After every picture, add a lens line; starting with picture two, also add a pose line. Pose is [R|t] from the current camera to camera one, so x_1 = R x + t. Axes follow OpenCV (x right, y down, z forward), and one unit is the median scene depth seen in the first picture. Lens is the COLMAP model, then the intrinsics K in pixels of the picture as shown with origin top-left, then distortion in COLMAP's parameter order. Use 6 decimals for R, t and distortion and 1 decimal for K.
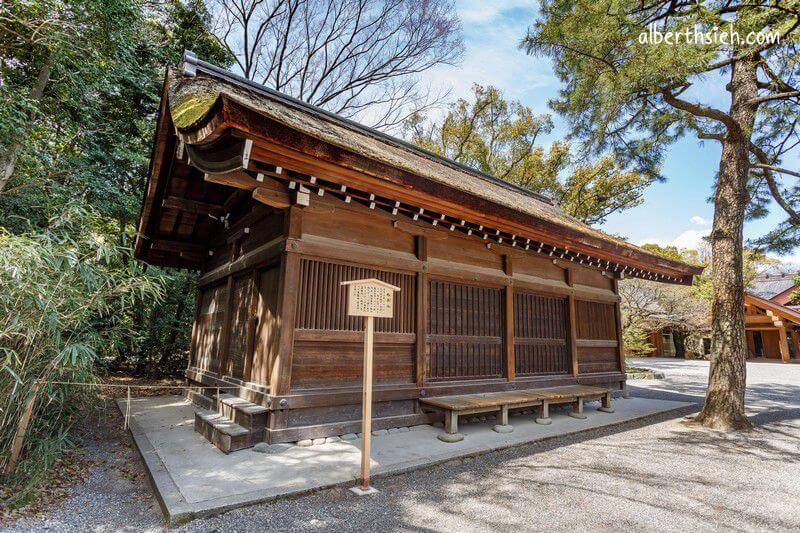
lens RADIAL K [[406.1, 0, 400.0], [0, 406.1, 266.5], [0, 0, 1]] dist [-0.001048, -0.000155]
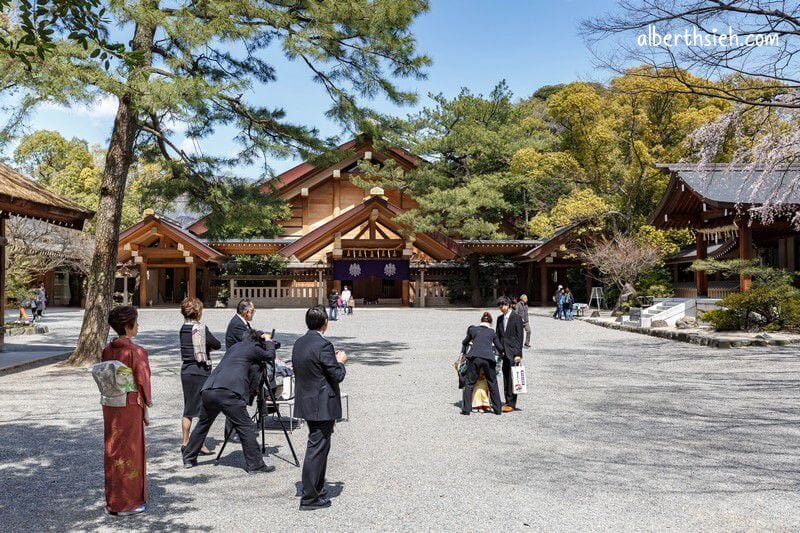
lens RADIAL K [[776.1, 0, 400.0], [0, 776.1, 266.5], [0, 0, 1]] dist [0.005406, 0.010291]
pose [[0.554472, 0.001837, 0.832200, -0.348426], [-0.137238, 0.986508, 0.089260, -0.123416], [-0.820808, -0.163702, 0.547244, -0.565657]]
